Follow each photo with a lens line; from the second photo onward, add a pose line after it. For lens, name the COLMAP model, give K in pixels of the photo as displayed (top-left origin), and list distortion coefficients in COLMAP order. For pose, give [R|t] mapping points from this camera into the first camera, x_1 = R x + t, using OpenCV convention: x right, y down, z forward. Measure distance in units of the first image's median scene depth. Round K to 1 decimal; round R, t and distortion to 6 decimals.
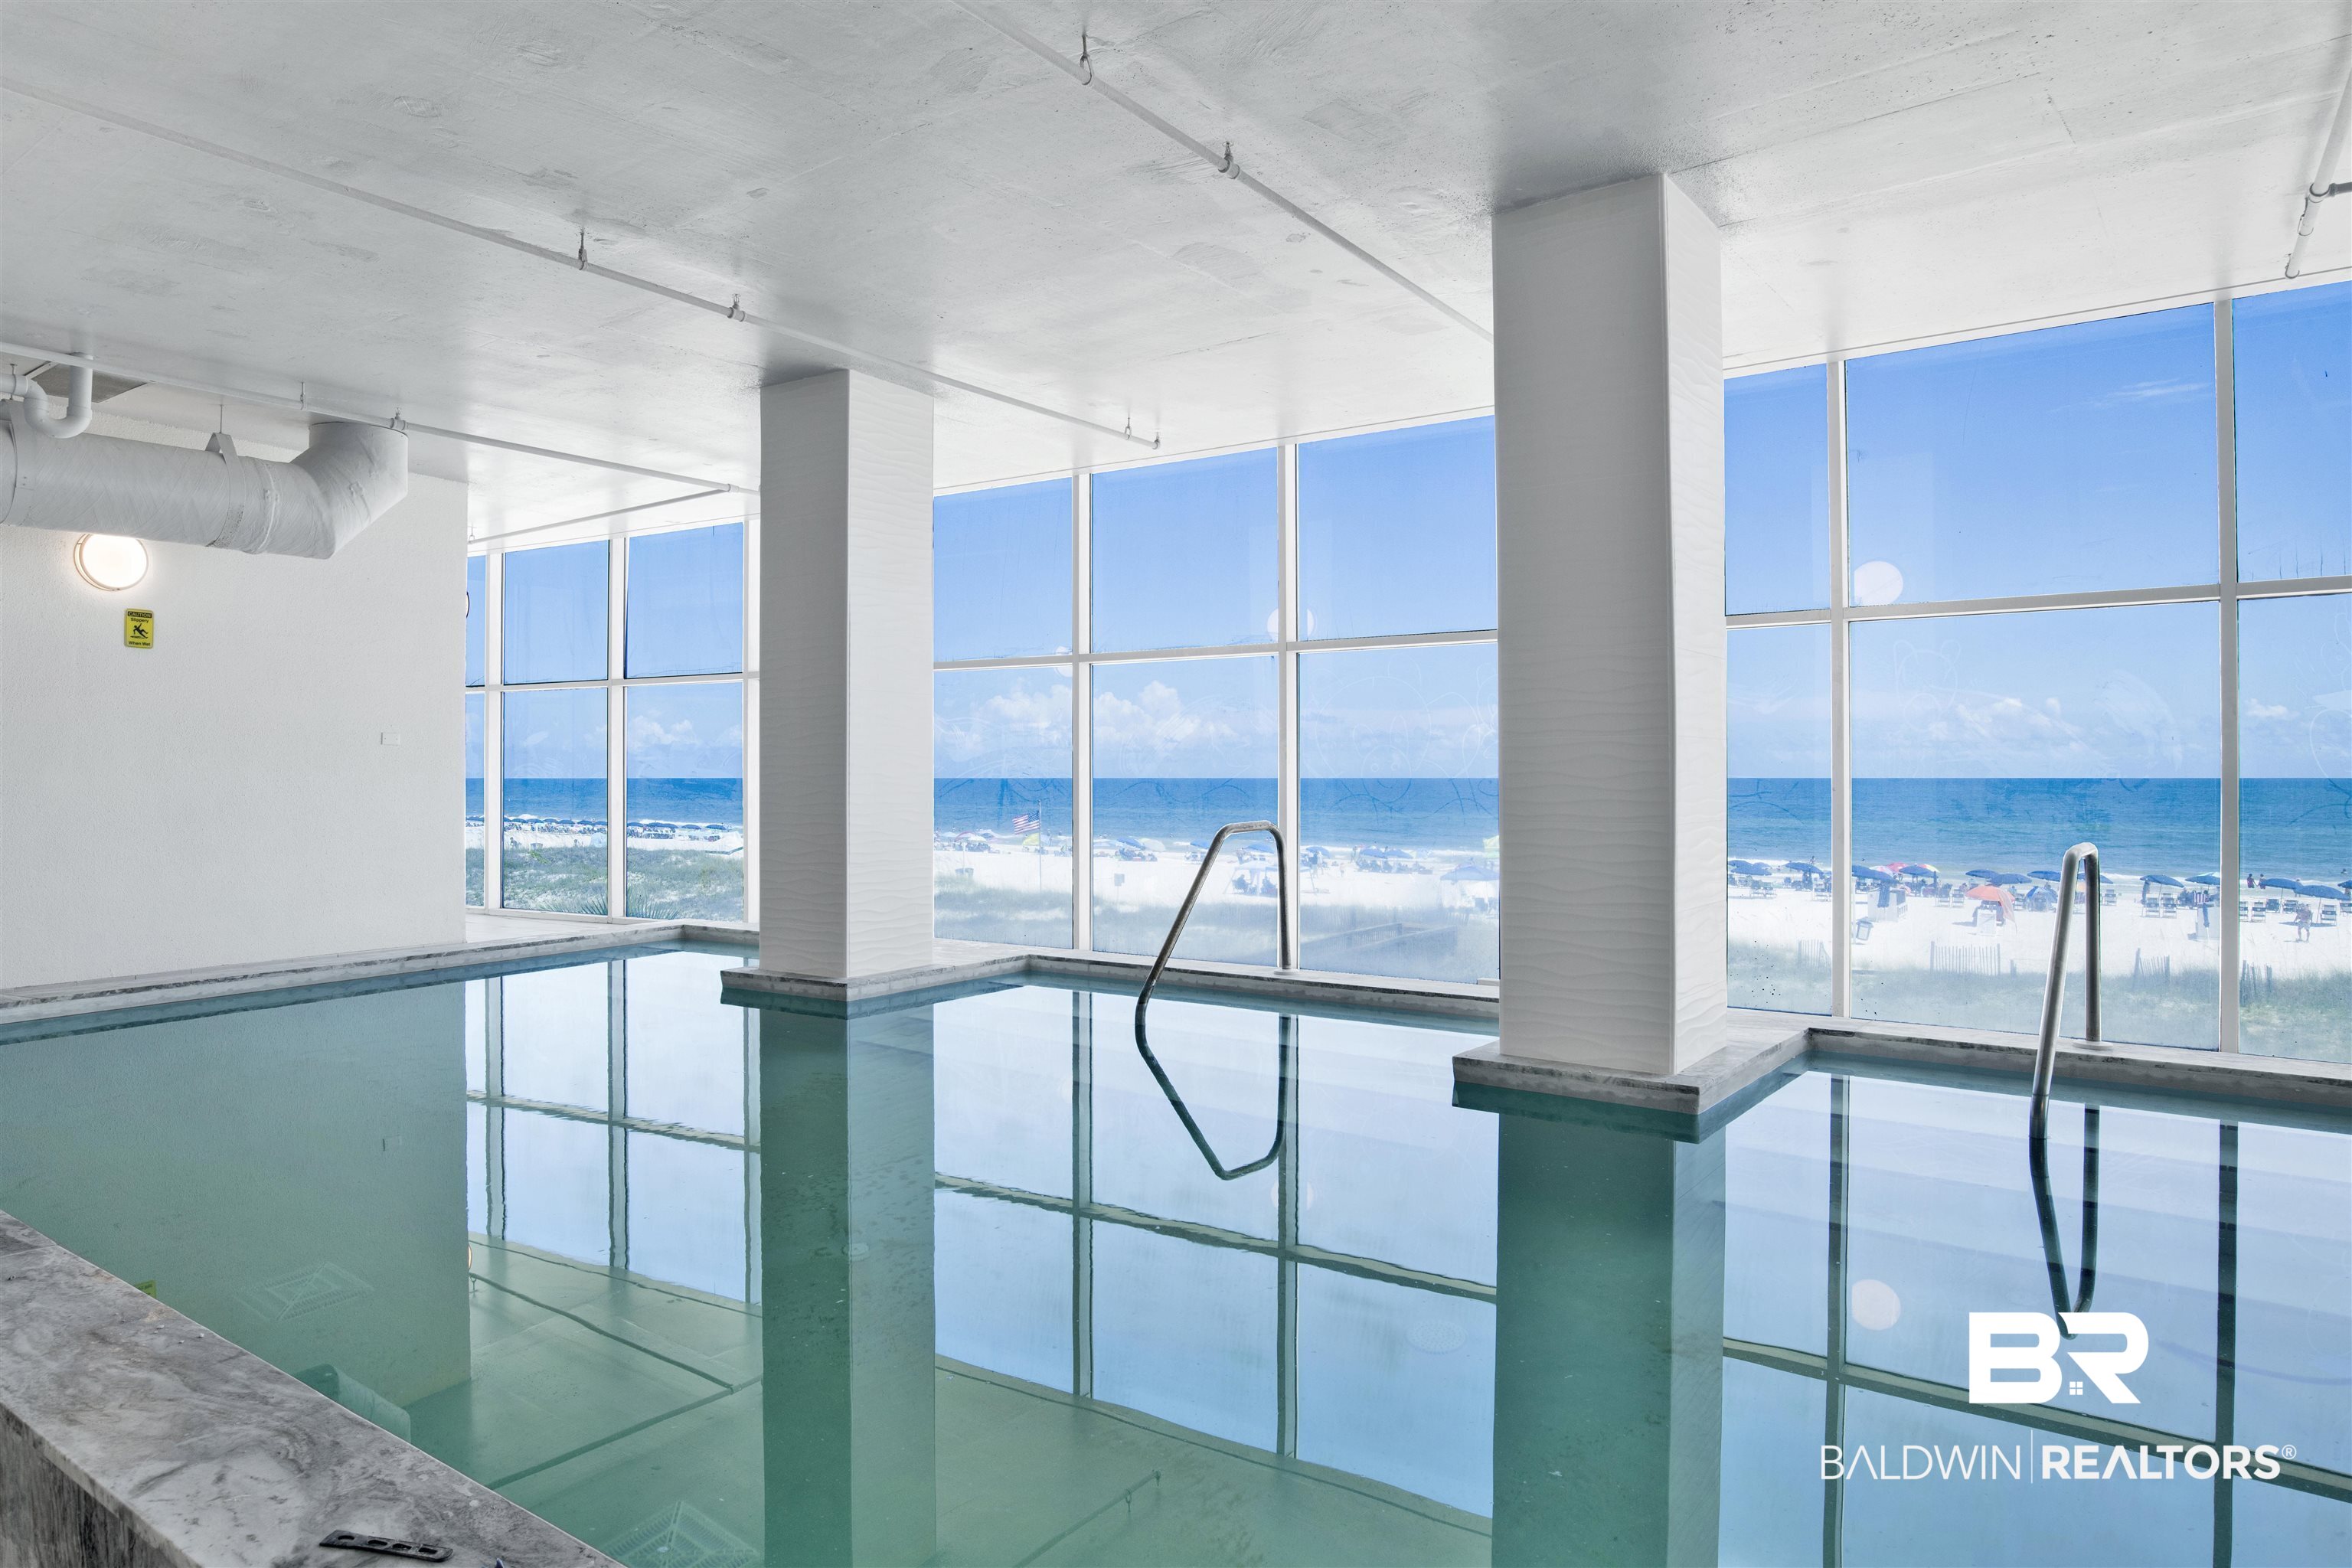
lens RADIAL K [[1395.5, 0, 1176.0], [0, 1395.5, 784.0], [0, 0, 1]] dist [-0.038797, 0.000413]
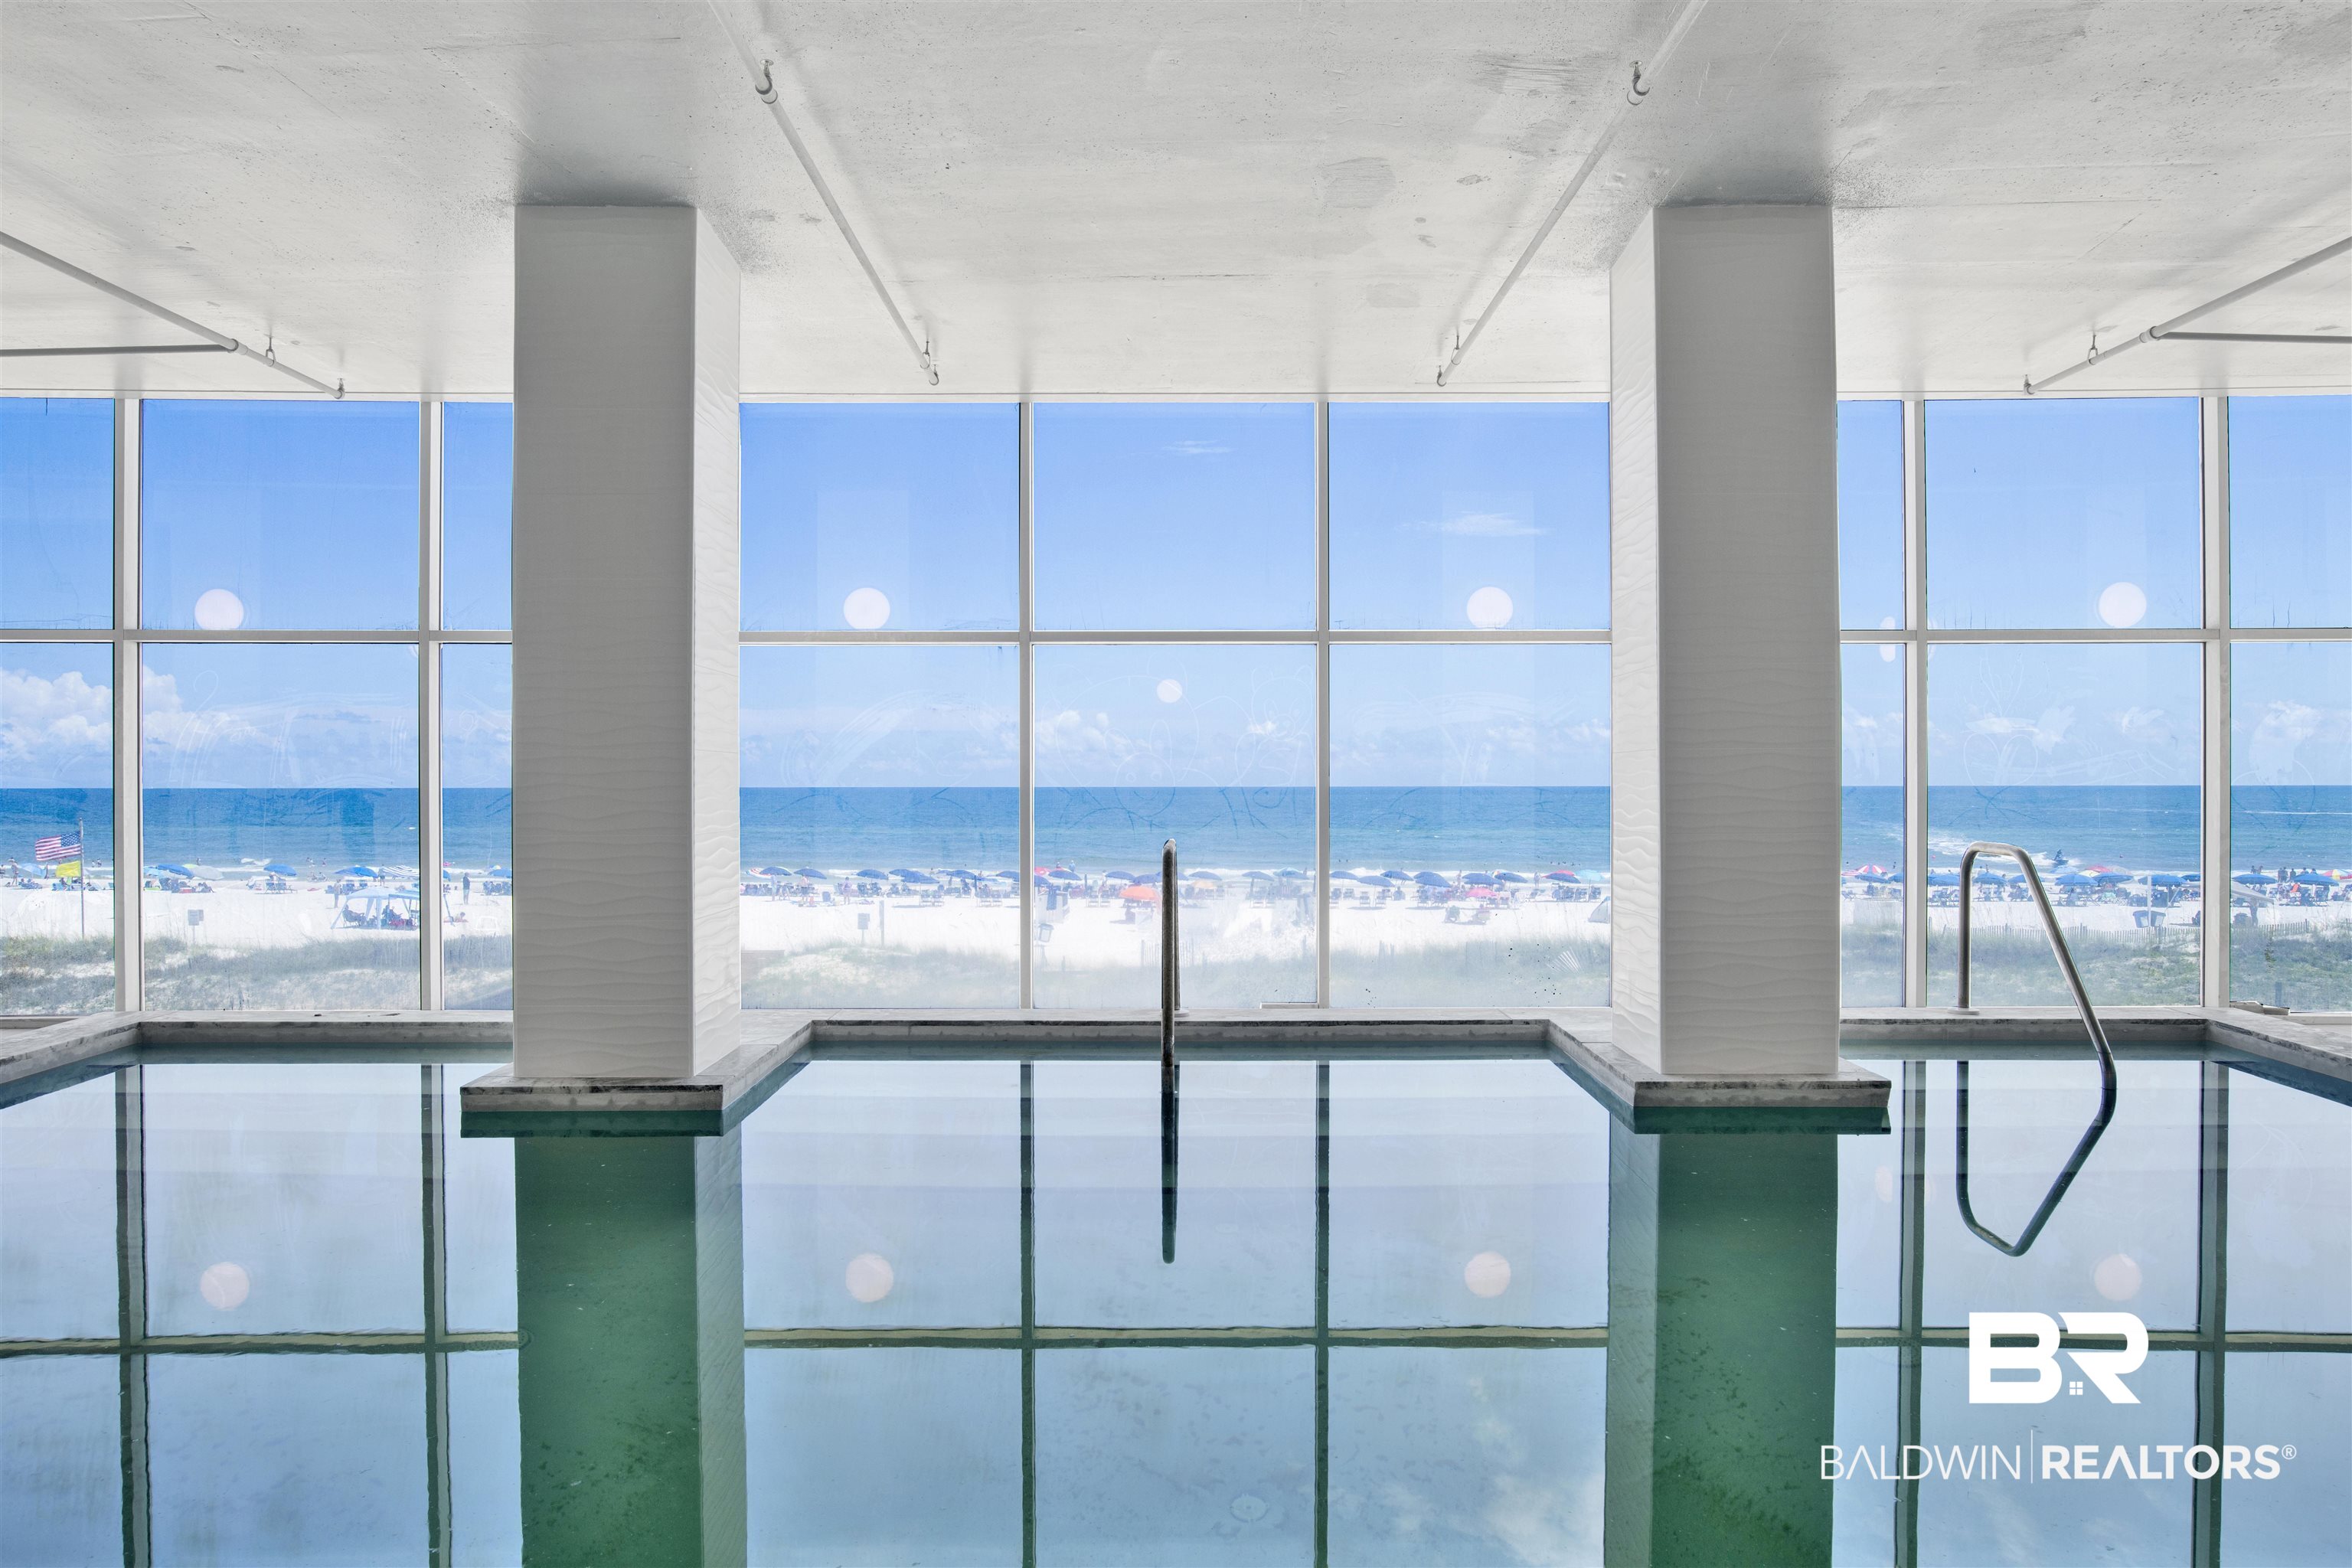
lens RADIAL K [[1449.4, 0, 1176.0], [0, 1449.4, 784.0], [0, 0, 1]] dist [-0.041203, 0.002177]
pose [[0.821283, 0.000908, 0.570520, -0.416471], [0.003513, 0.999972, -0.006649, -0.001021], [-0.570510, 0.007465, 0.821257, 0.250180]]
